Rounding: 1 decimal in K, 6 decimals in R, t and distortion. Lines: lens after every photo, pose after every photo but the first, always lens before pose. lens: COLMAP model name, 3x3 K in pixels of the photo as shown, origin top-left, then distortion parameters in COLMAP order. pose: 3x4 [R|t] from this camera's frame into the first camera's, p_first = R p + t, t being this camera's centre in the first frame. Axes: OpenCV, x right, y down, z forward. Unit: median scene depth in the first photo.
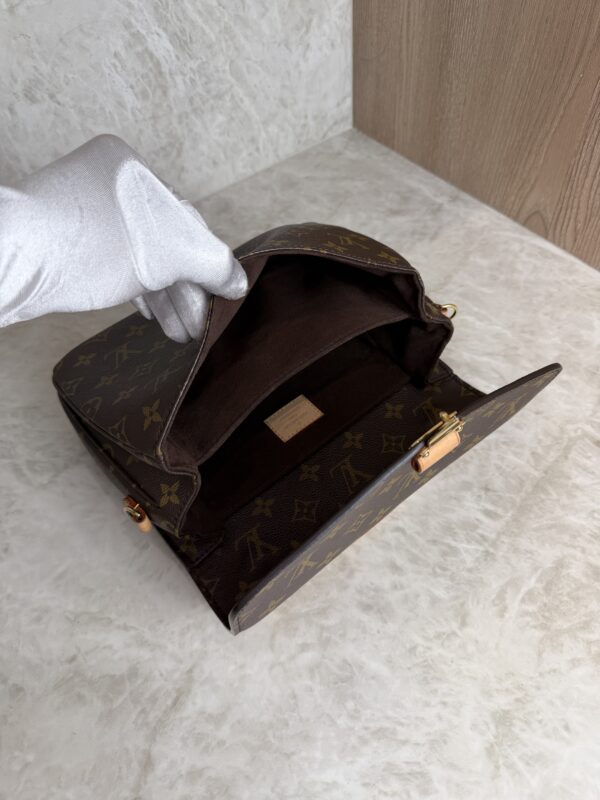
lens RADIAL K [[586.2, 0, 299.7], [0, 586.2, 398.2], [0, 0, 1]] dist [-0.021962, -0.001300]
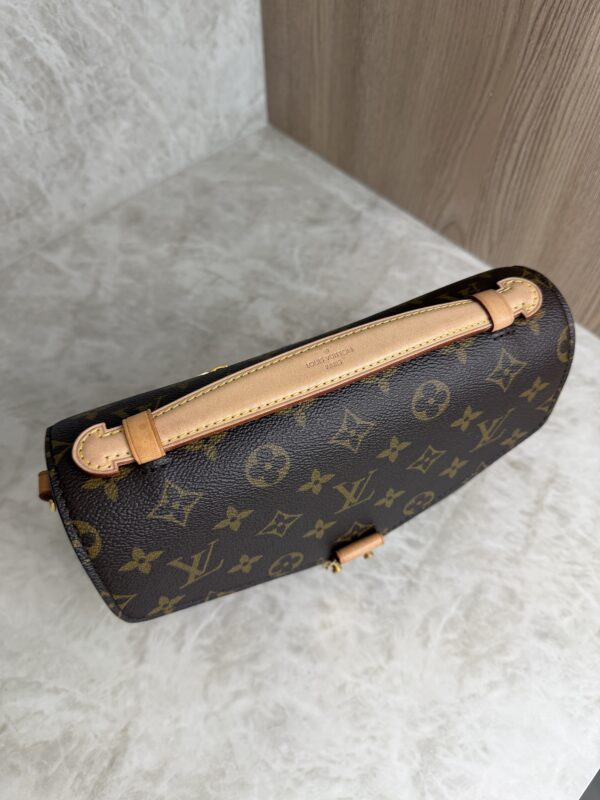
lens RADIAL K [[591.4, 0, 302.2], [0, 591.4, 404.9], [0, 0, 1]] dist [-0.032041, 0.001236]
pose [[0.992741, -0.053314, 0.107812, 0.034183], [0.045109, 0.995997, 0.077164, -0.142599], [-0.111494, -0.071741, 0.991172, 0.006881]]
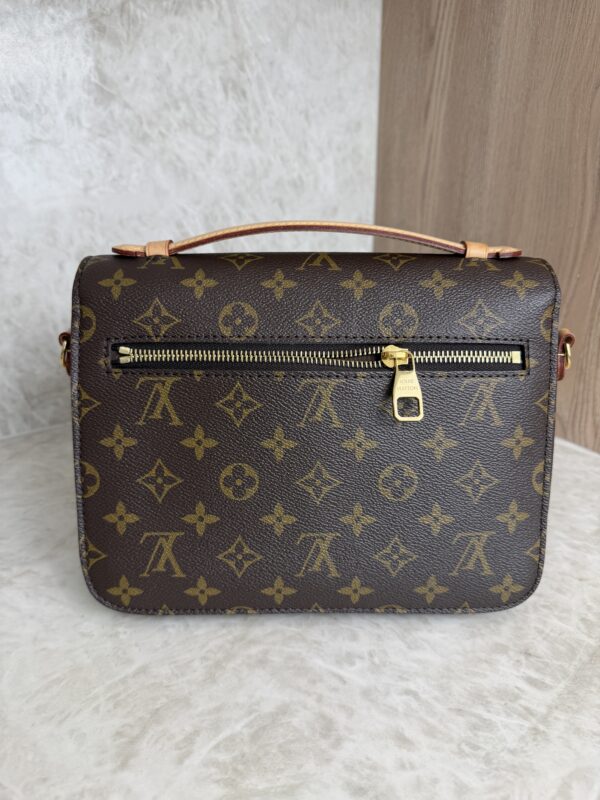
lens RADIAL K [[590.1, 0, 301.6], [0, 590.1, 402.5], [0, 0, 1]] dist [-0.035469, 0.009612]
pose [[0.995230, 0.085936, -0.046186, 0.043544], [-0.097434, 0.851387, -0.515410, 0.319686], [-0.004971, 0.517451, 0.855698, 0.213634]]
